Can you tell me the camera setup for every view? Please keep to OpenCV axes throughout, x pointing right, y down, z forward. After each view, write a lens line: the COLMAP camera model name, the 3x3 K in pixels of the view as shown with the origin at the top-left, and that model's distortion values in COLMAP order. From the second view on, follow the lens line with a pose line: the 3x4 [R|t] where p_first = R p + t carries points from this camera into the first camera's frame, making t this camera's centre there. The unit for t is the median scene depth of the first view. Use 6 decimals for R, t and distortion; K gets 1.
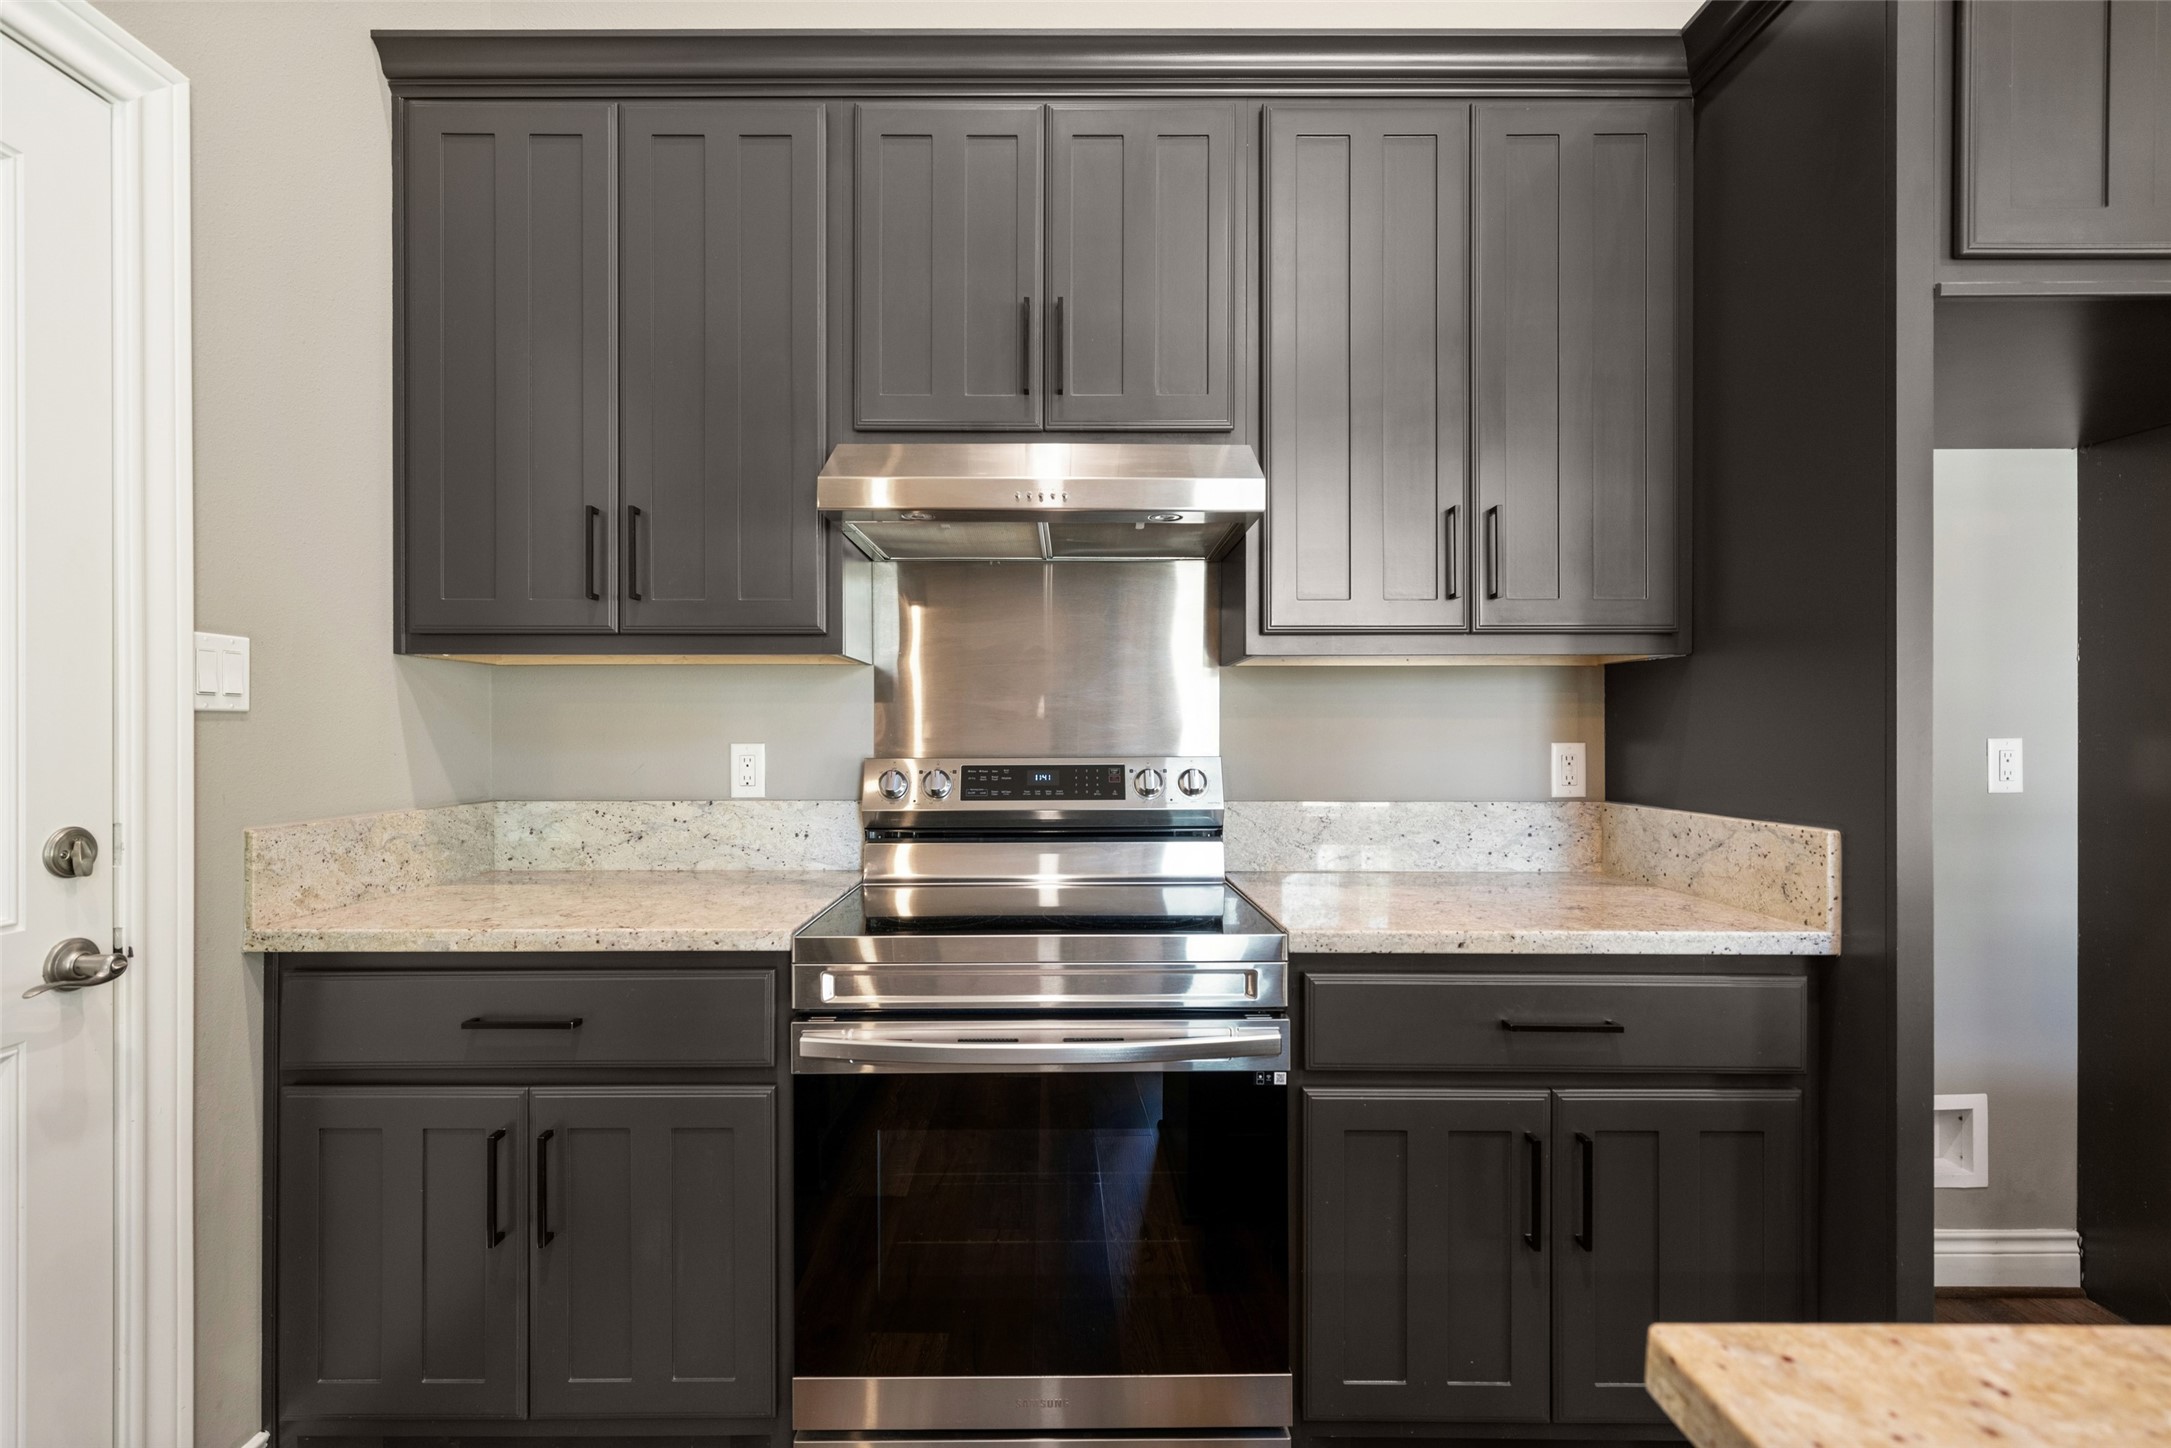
lens RADIAL K [[968.7, 0, 1055.9], [0, 968.7, 735.1], [0, 0, 1]] dist [-0.000142, 0.000485]
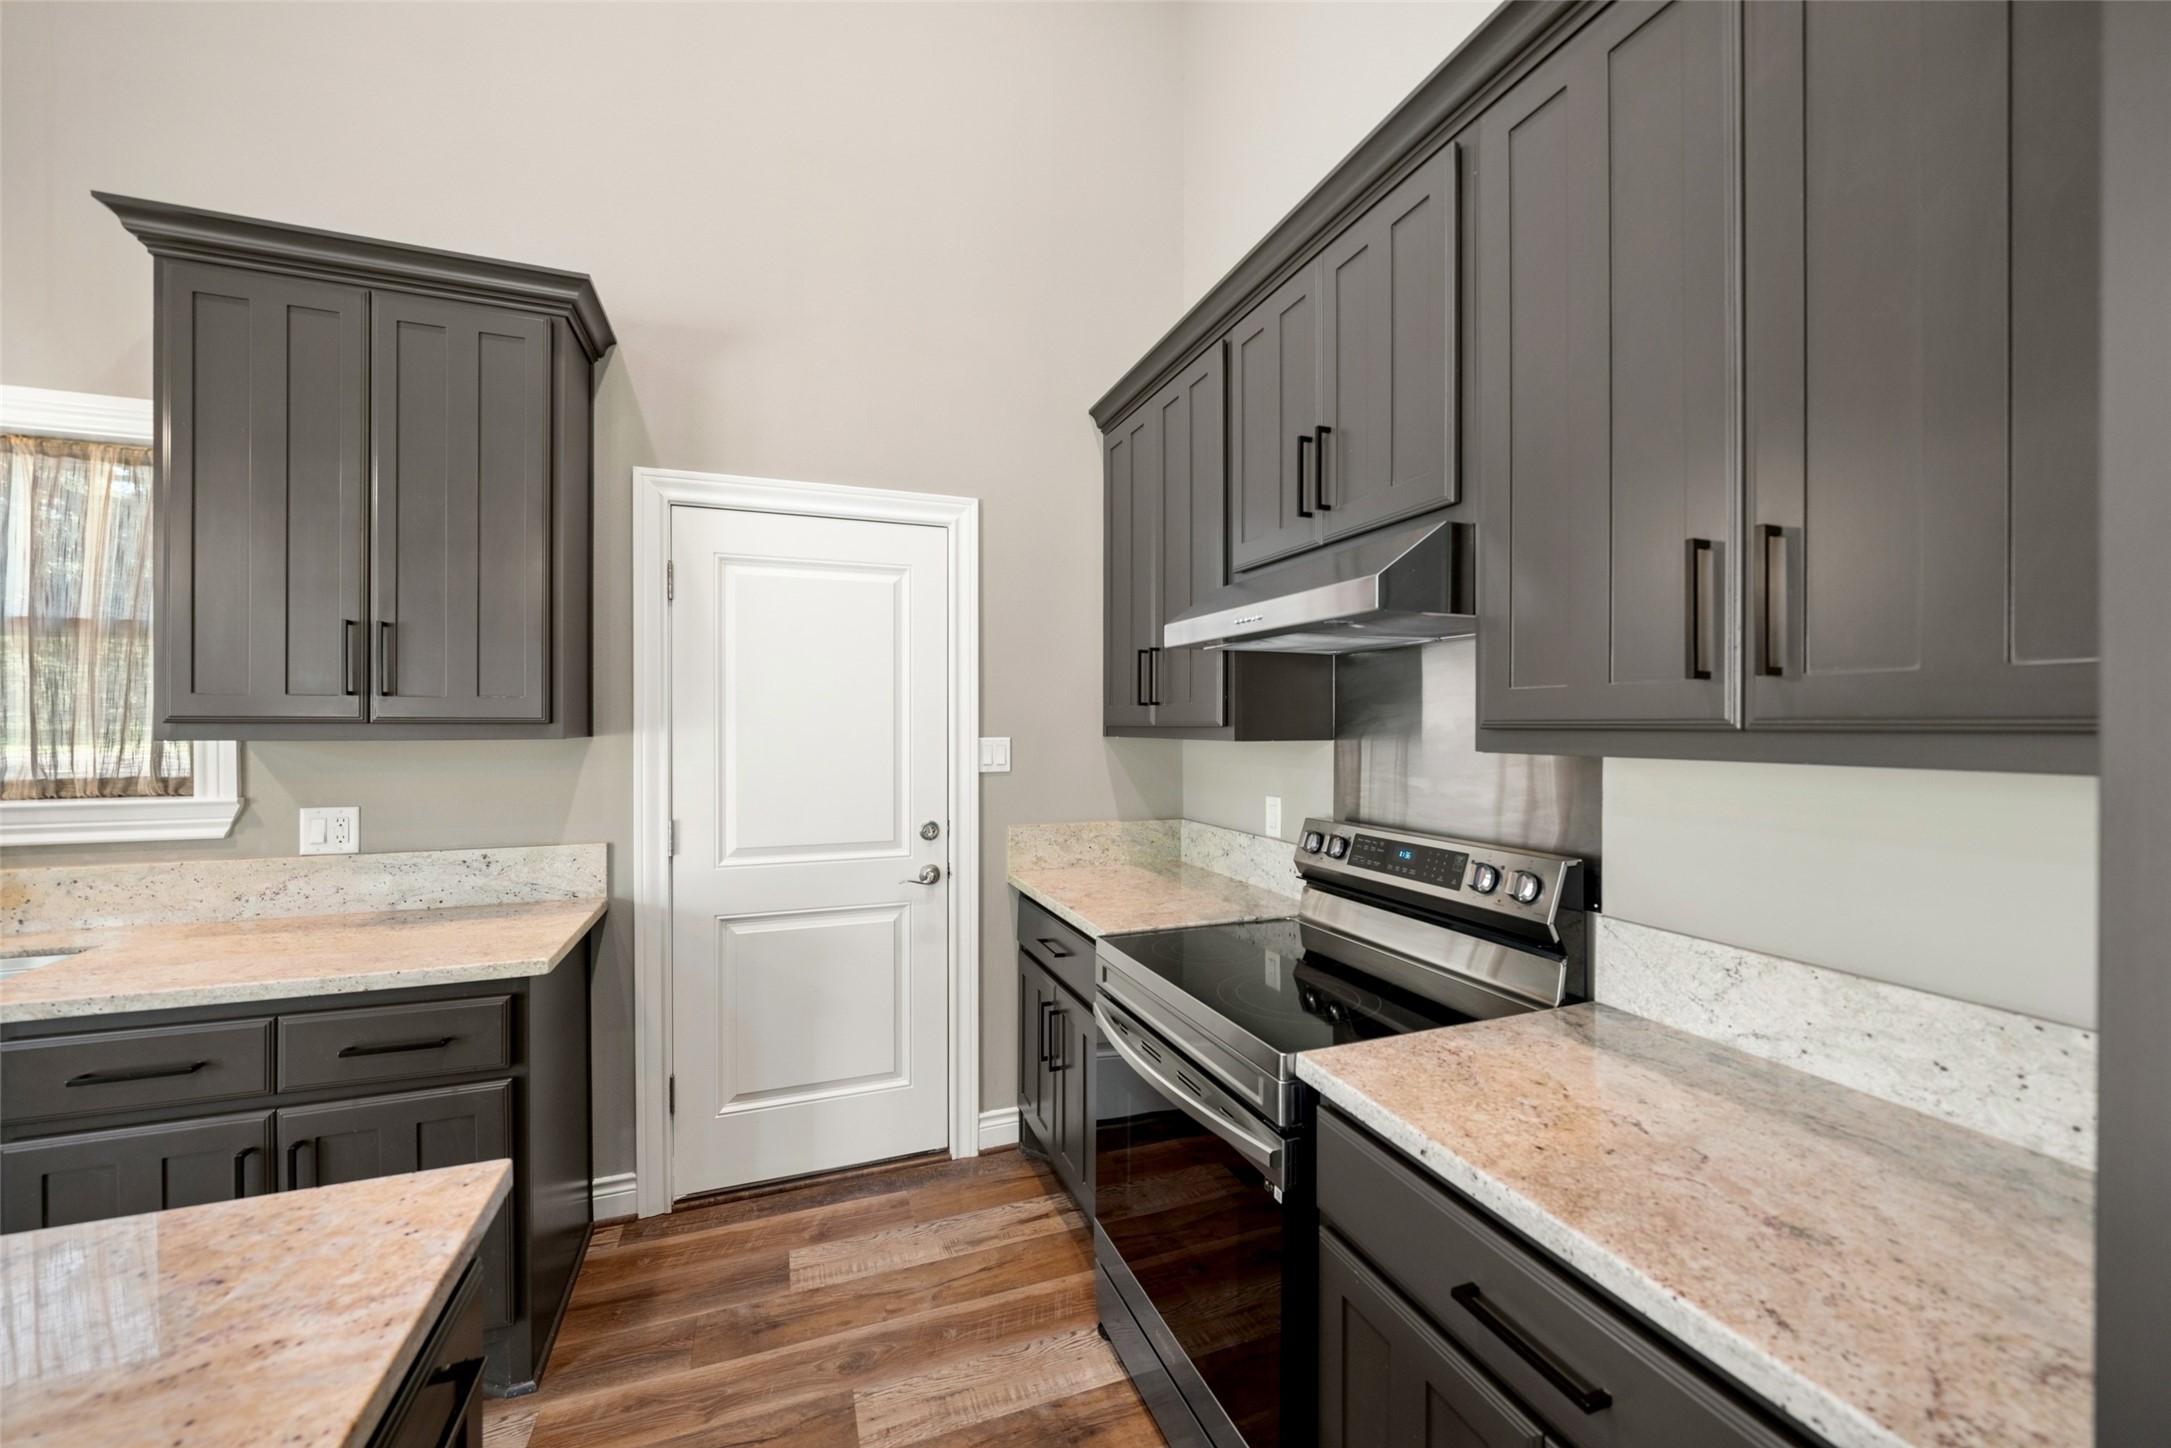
lens RADIAL K [[820.9, 0, 1086.3], [0, 820.9, 721.9], [0, 0, 1]] dist [-0.008671, 0.000900]
pose [[0.355699, -0.001450, -0.934599, 0.942457], [-0.001915, 0.999996, -0.002281, -0.131561], [0.934598, 0.002601, 0.355695, 0.505399]]
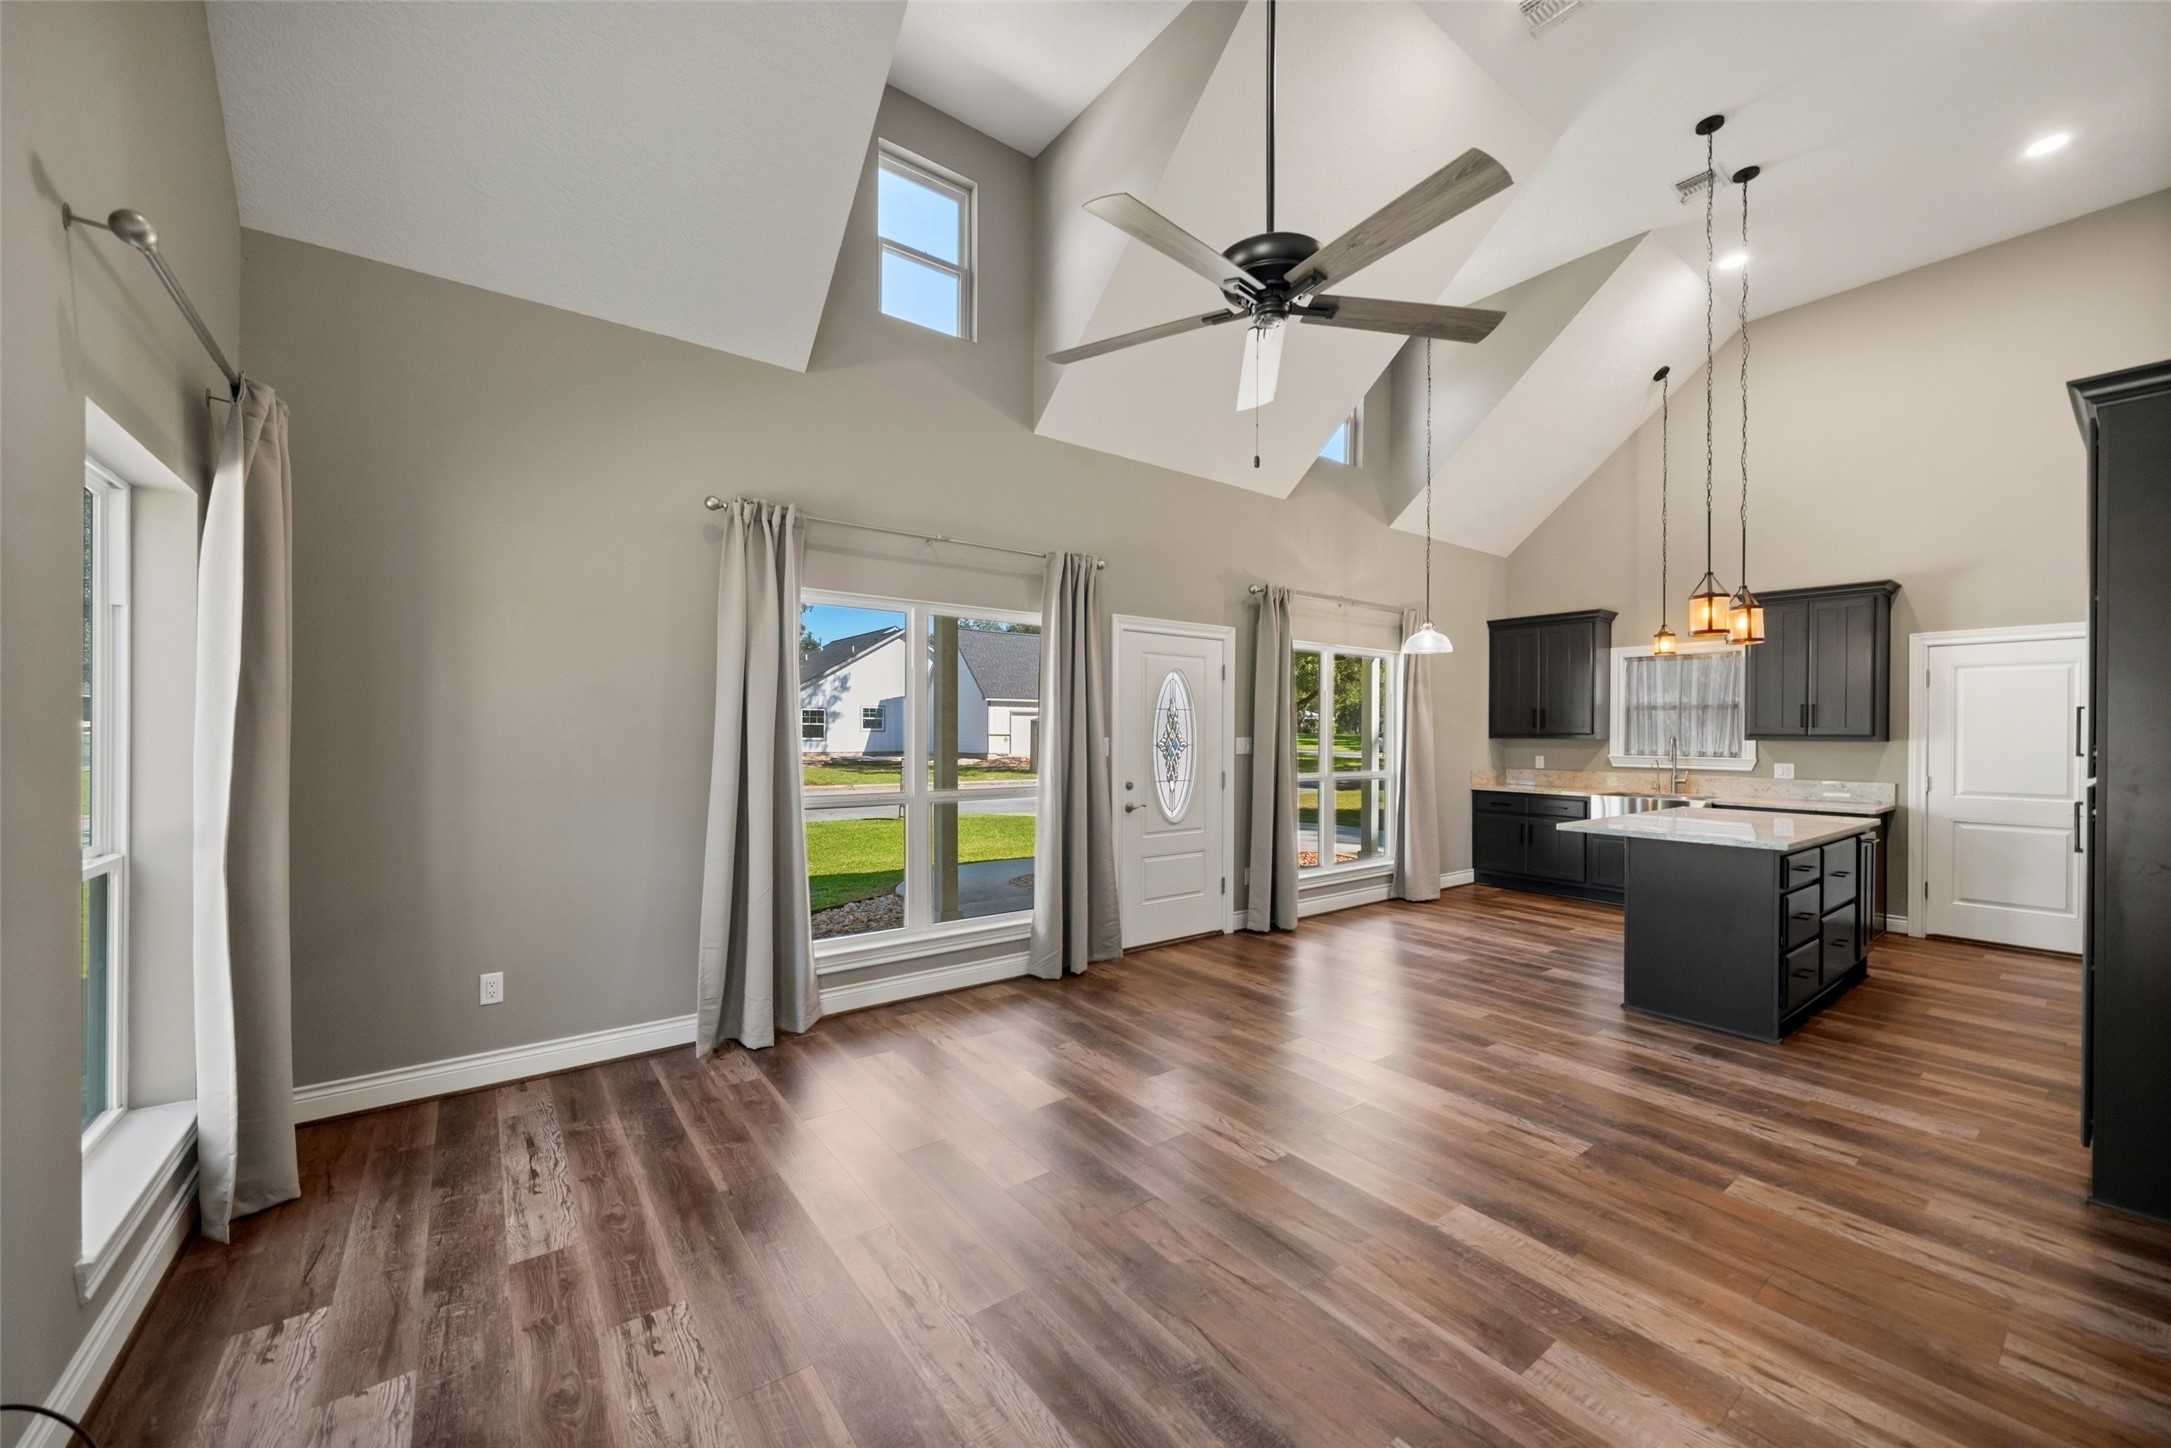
lens RADIAL K [[820.9, 0, 1080.2], [0, 820.9, 734.6], [0, 0, 1]] dist [-0.008671, 0.000900]
pose [[-0.804137, -0.004968, -0.594423, 4.668471], [-0.008988, 0.999952, 0.003802, -0.118981], [0.594376, 0.008400, -0.804143, 1.028380]]
